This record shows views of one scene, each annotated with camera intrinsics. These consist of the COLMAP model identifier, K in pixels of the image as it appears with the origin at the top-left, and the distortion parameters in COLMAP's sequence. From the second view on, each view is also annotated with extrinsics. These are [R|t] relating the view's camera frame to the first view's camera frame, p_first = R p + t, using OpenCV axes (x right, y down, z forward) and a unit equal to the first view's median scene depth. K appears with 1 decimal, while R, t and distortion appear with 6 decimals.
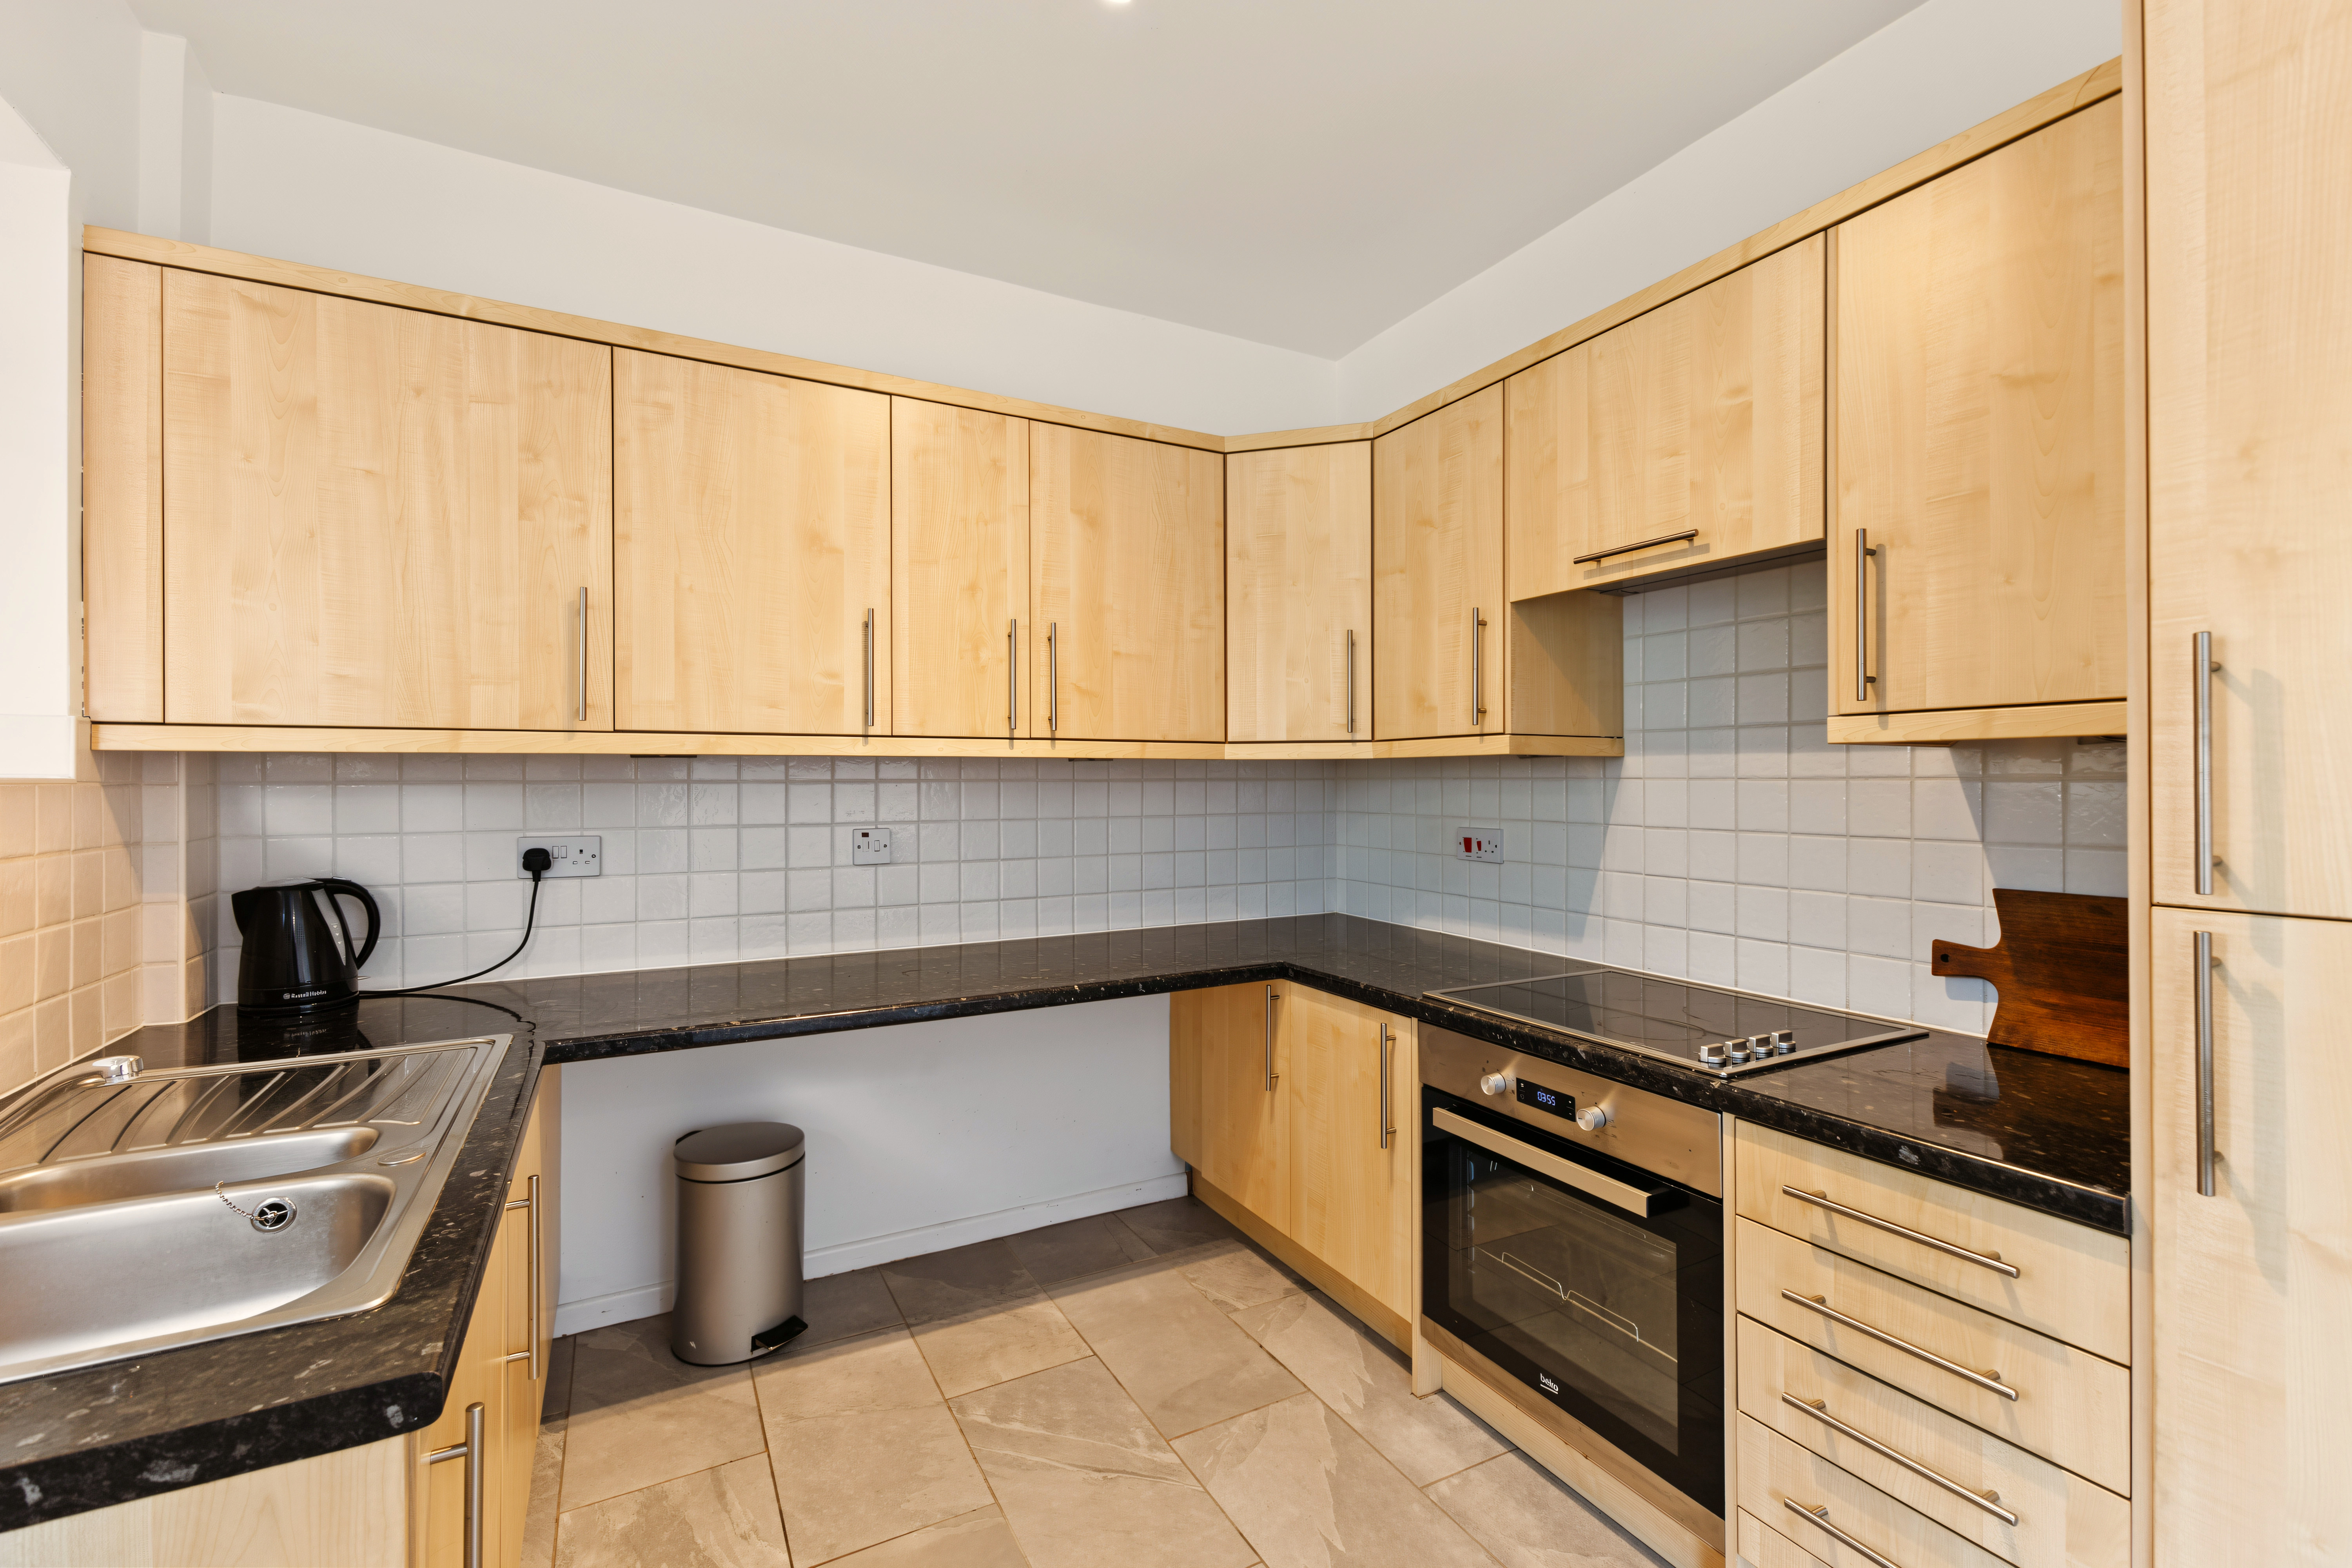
lens RADIAL K [[1010.9, 0, 1171.5], [0, 1010.9, 779.8], [0, 0, 1]] dist [0.006792, -0.002241]
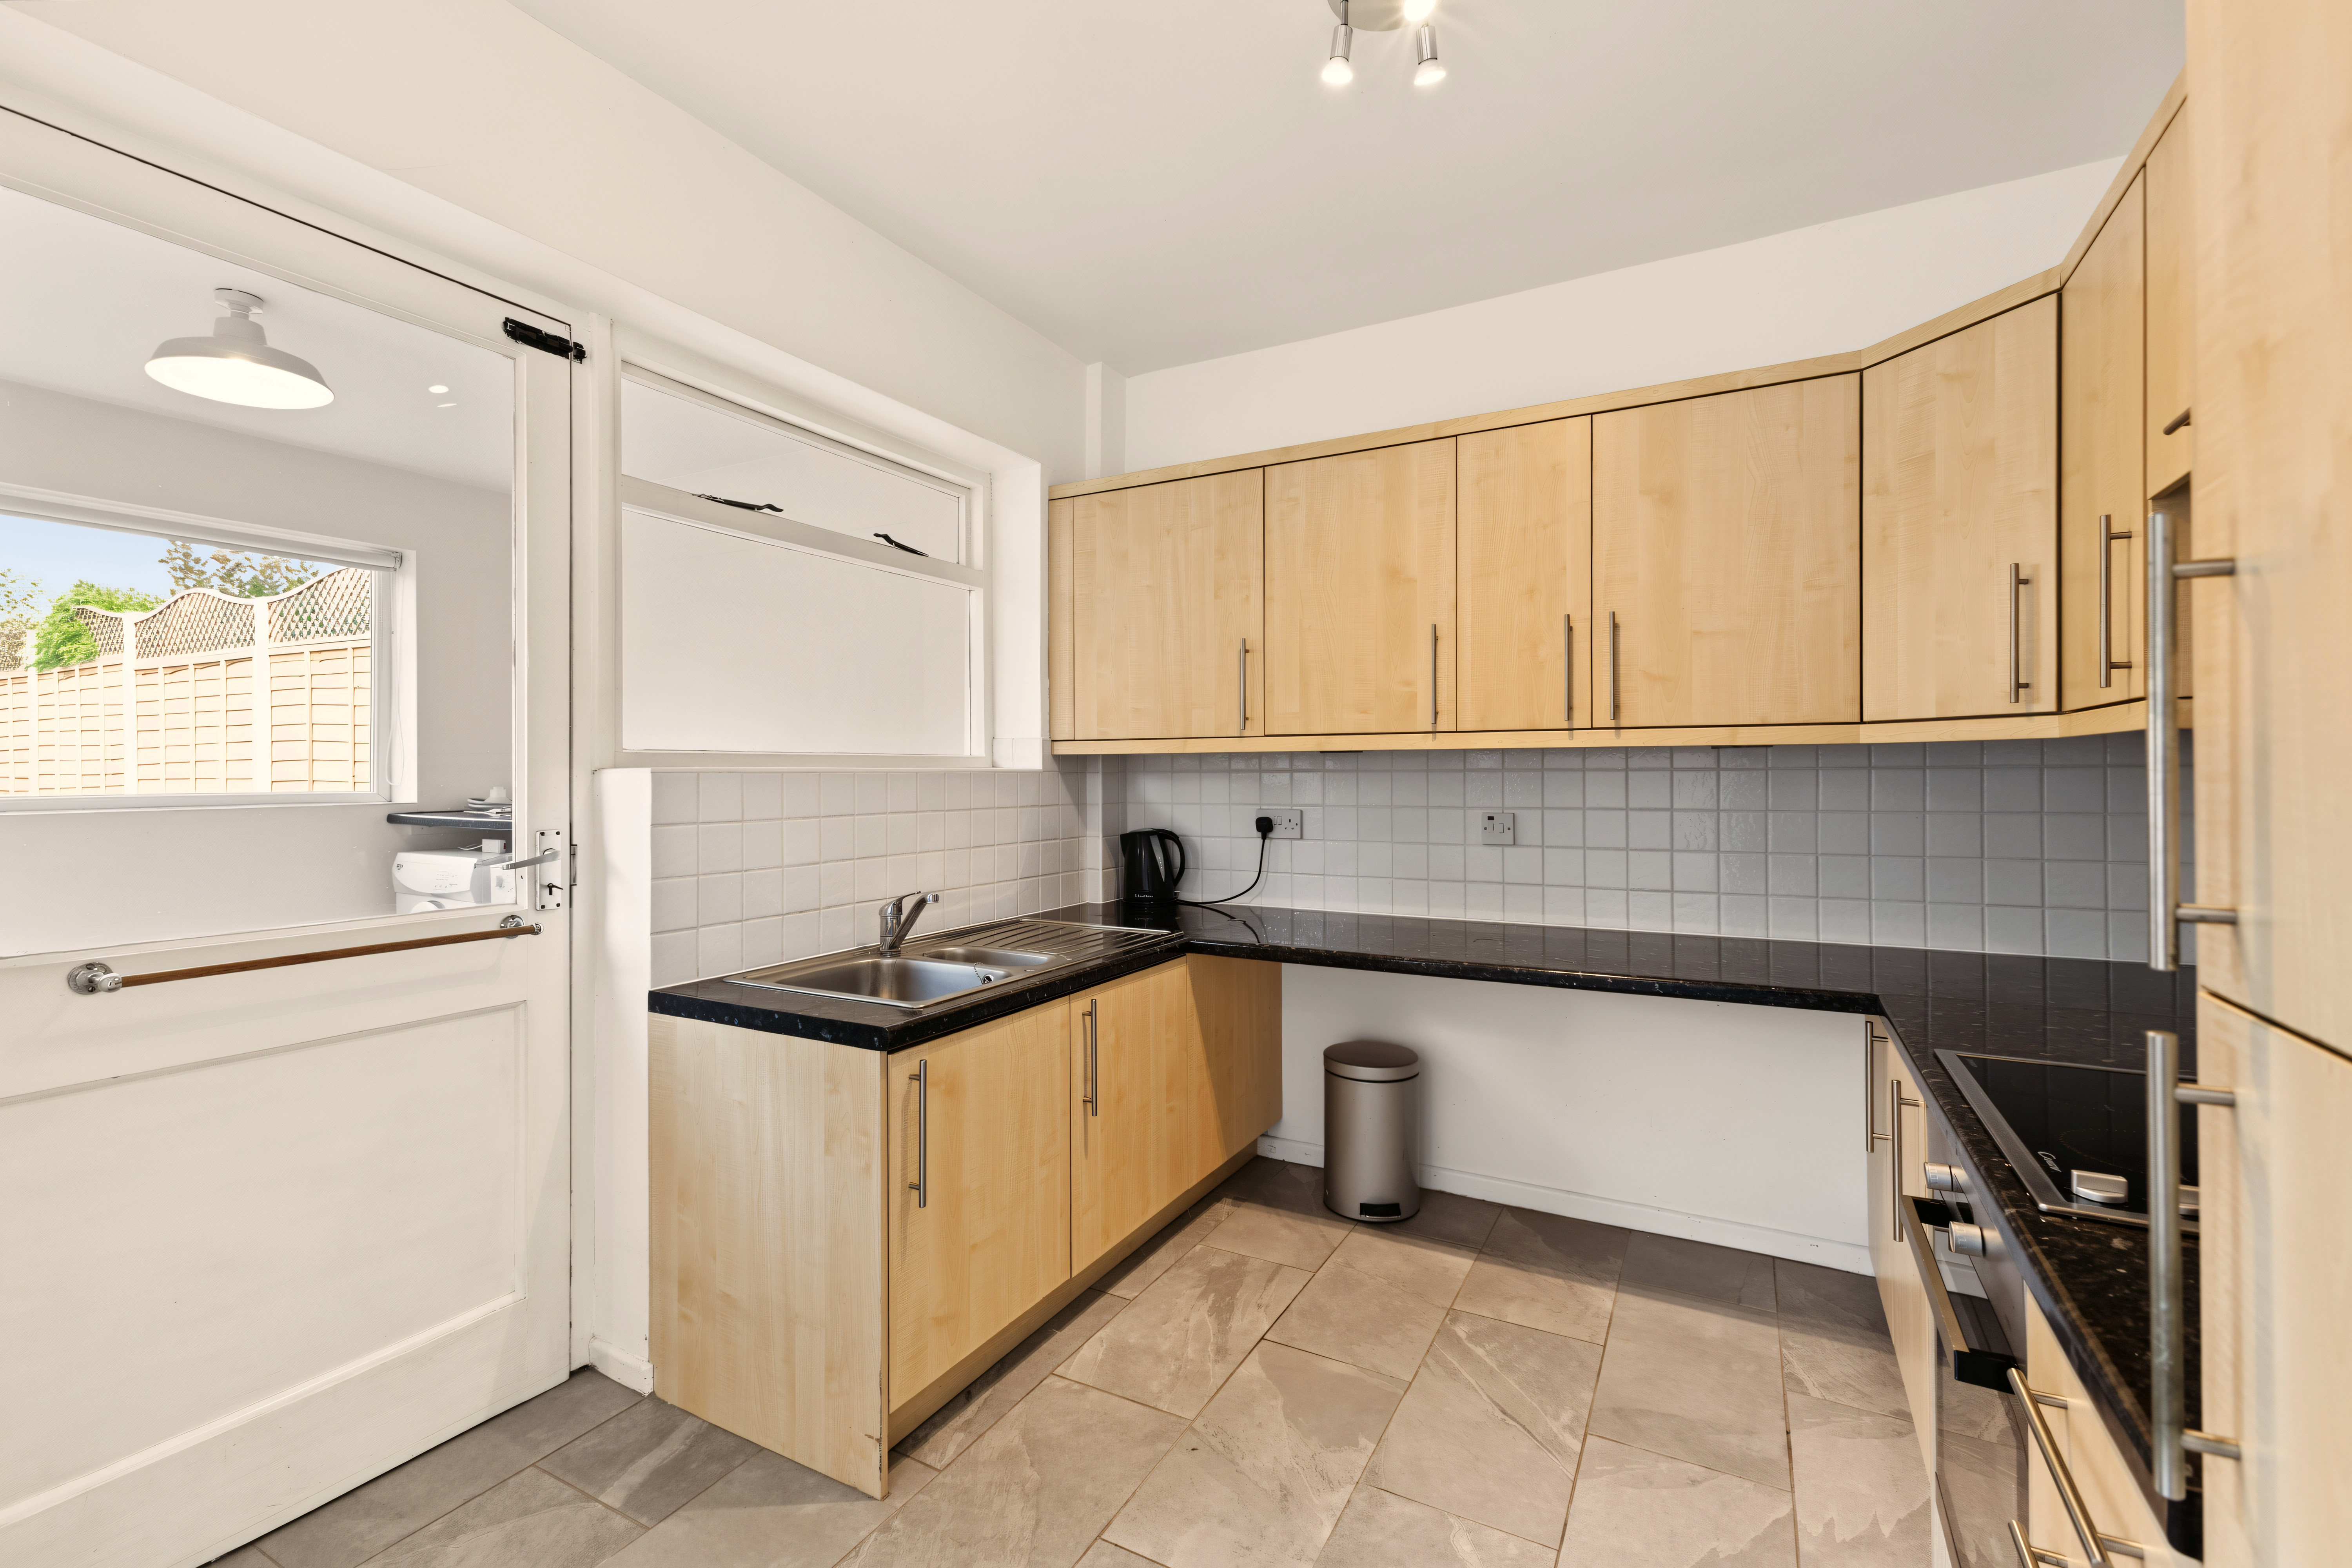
lens RADIAL K [[1010.9, 0, 1173.6], [0, 1010.9, 774.4], [0, 0, 1]] dist [0.006792, -0.002241]
pose [[0.545886, 0.002647, -0.837855, 0.533594], [0.001757, 0.999989, 0.004303, 0.000064], [0.837857, -0.003821, 0.545876, 0.103346]]
